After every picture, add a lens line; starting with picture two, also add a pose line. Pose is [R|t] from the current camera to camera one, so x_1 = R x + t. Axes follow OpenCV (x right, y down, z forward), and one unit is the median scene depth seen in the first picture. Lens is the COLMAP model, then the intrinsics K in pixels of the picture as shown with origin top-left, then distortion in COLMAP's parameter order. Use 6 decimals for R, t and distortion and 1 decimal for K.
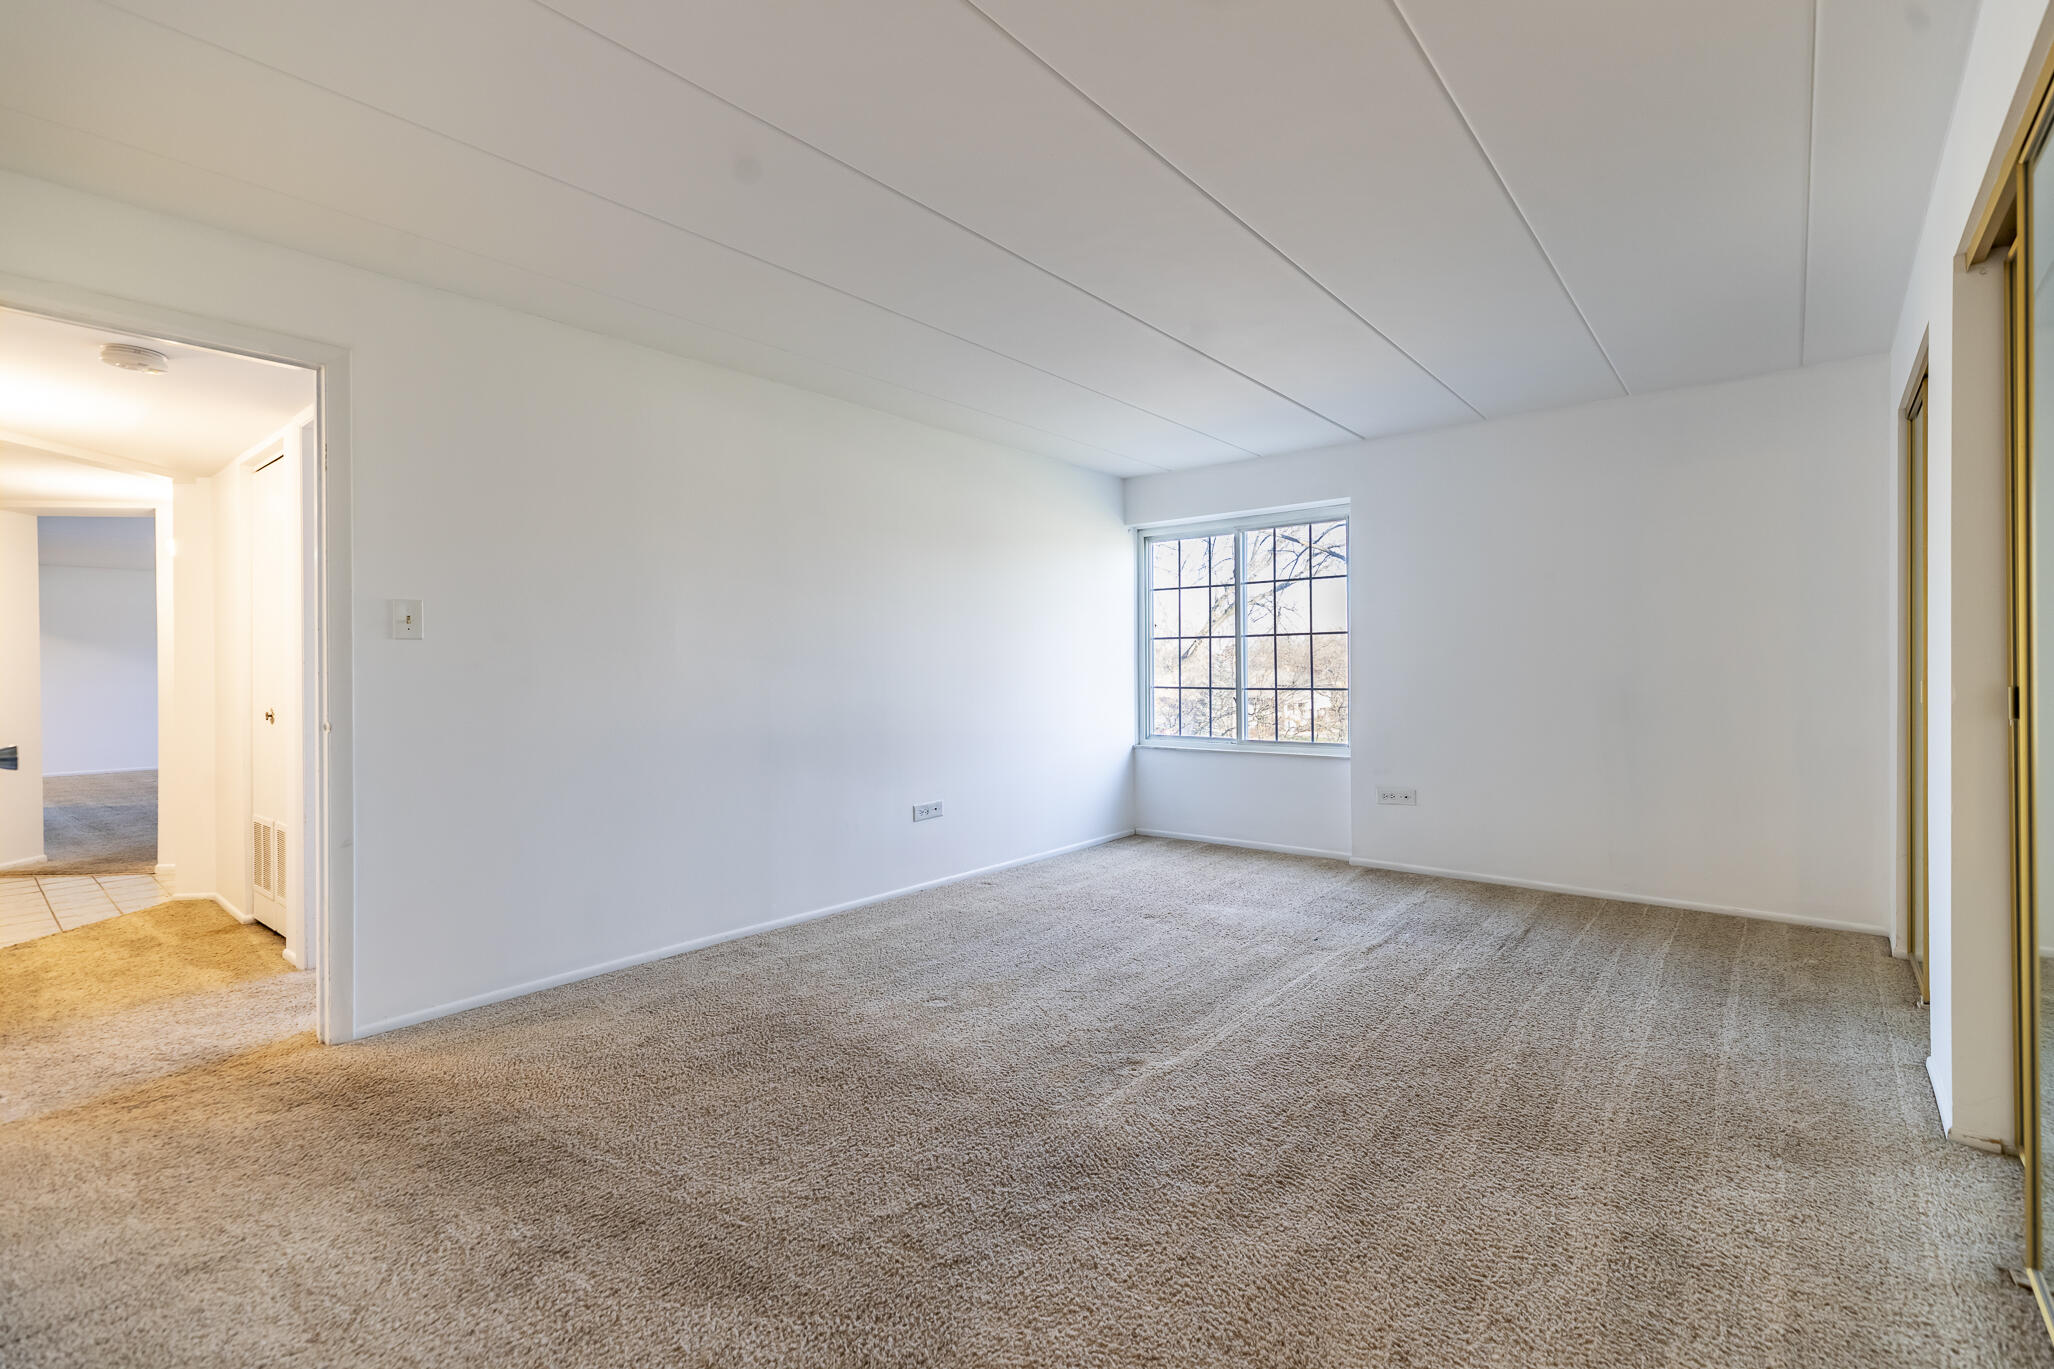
lens RADIAL K [[916.3, 0, 1039.4], [0, 916.3, 676.1], [0, 0, 1]] dist [0.004042, -0.000207]
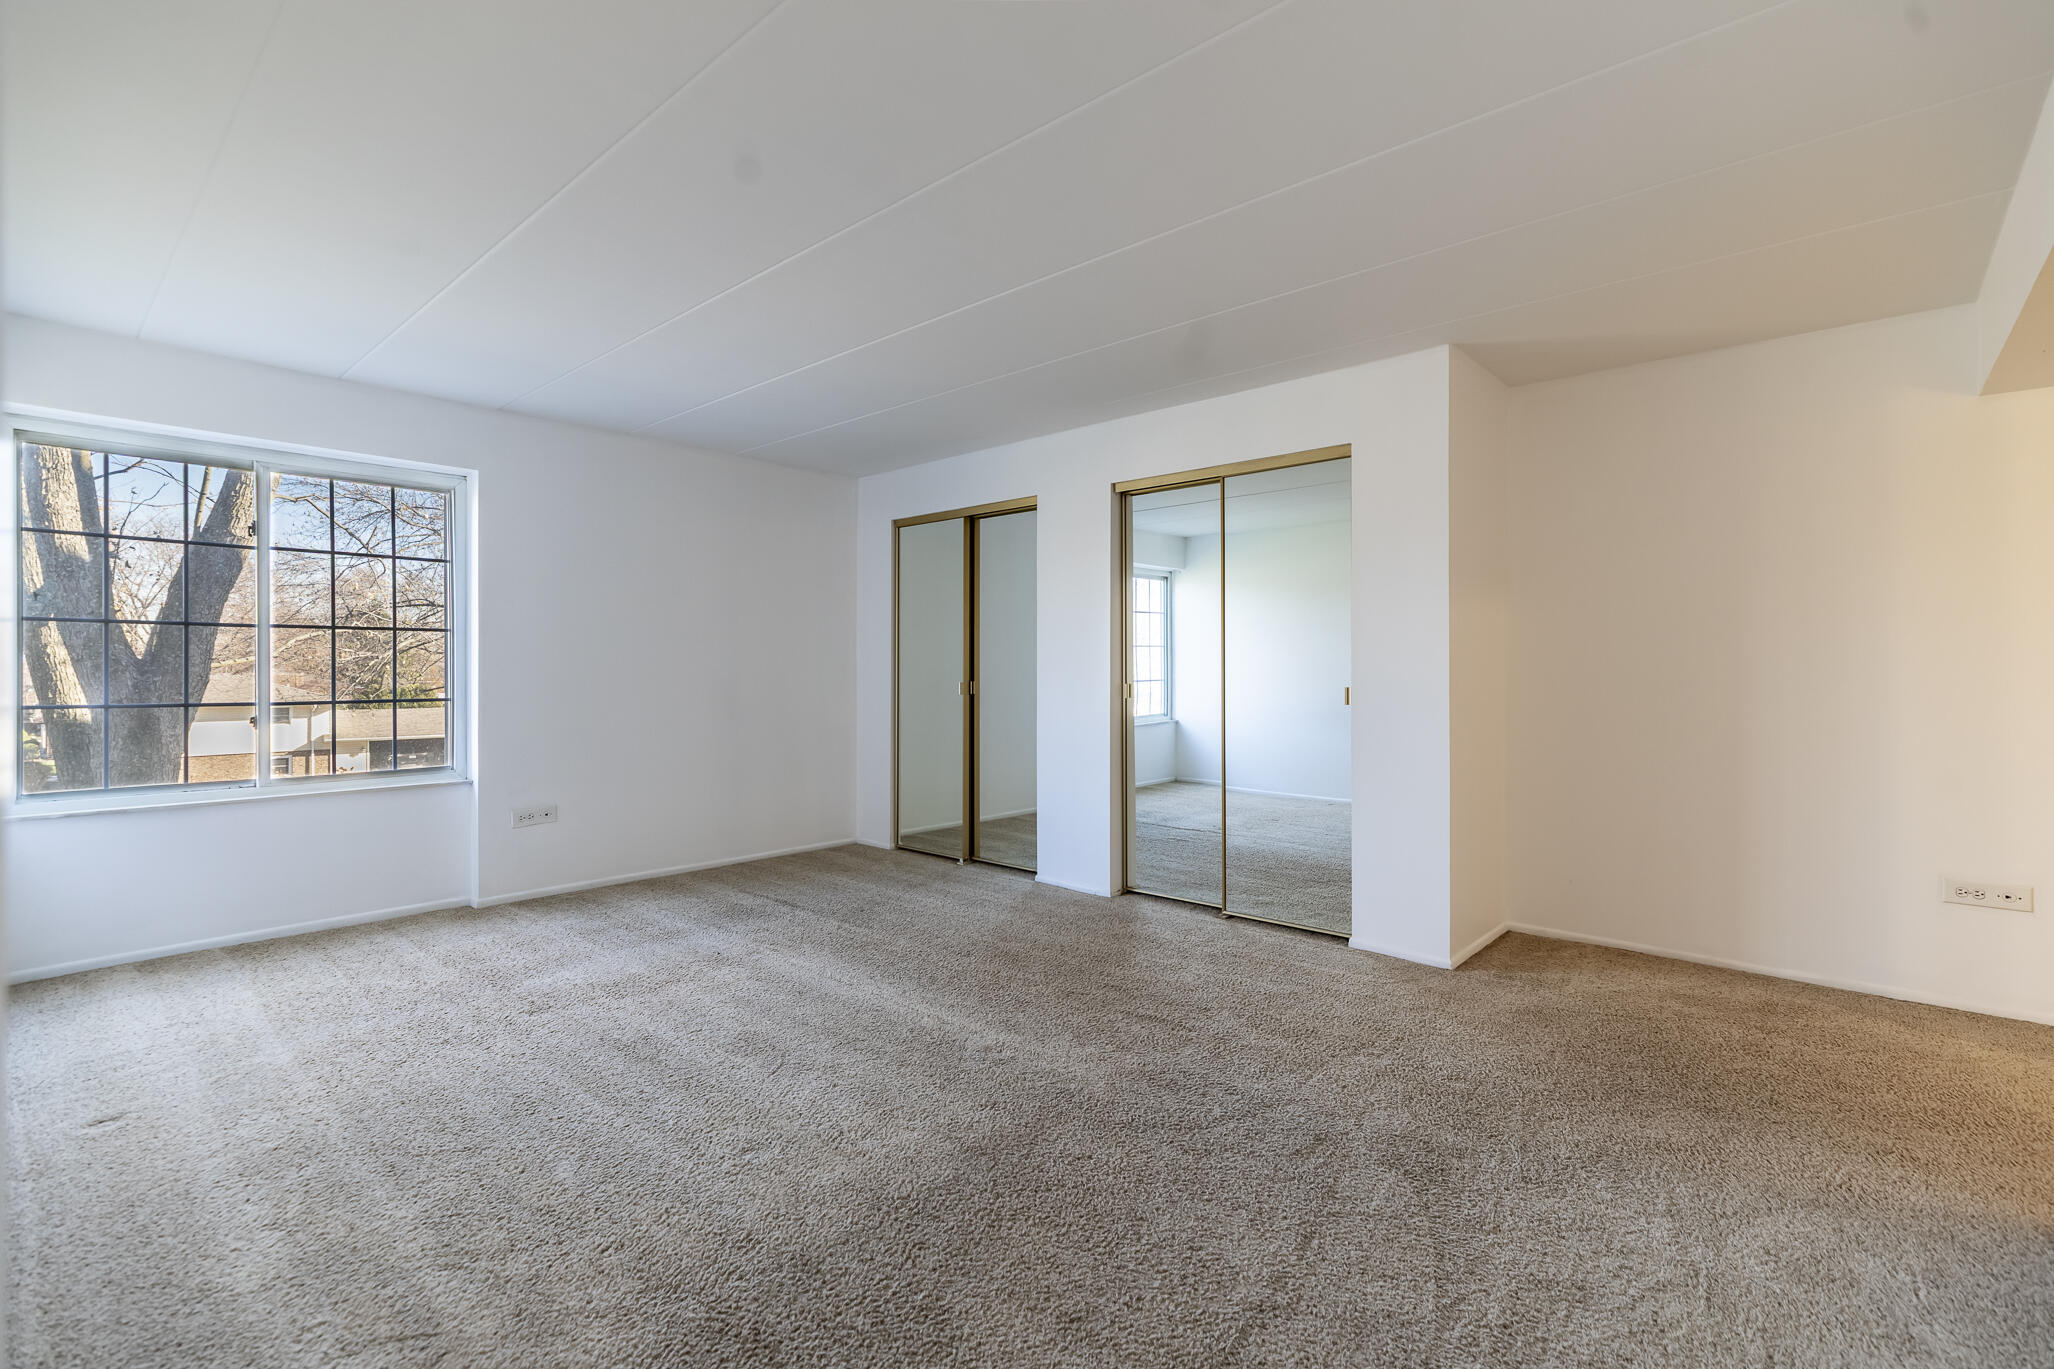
lens RADIAL K [[916.3, 0, 1034.4], [0, 916.3, 677.3], [0, 0, 1]] dist [0.004042, -0.000207]
pose [[0.049891, -0.004837, 0.998743, -0.643378], [0.008155, 0.999957, 0.004435, -0.007081], [-0.998721, 0.007923, 0.049929, 0.607282]]
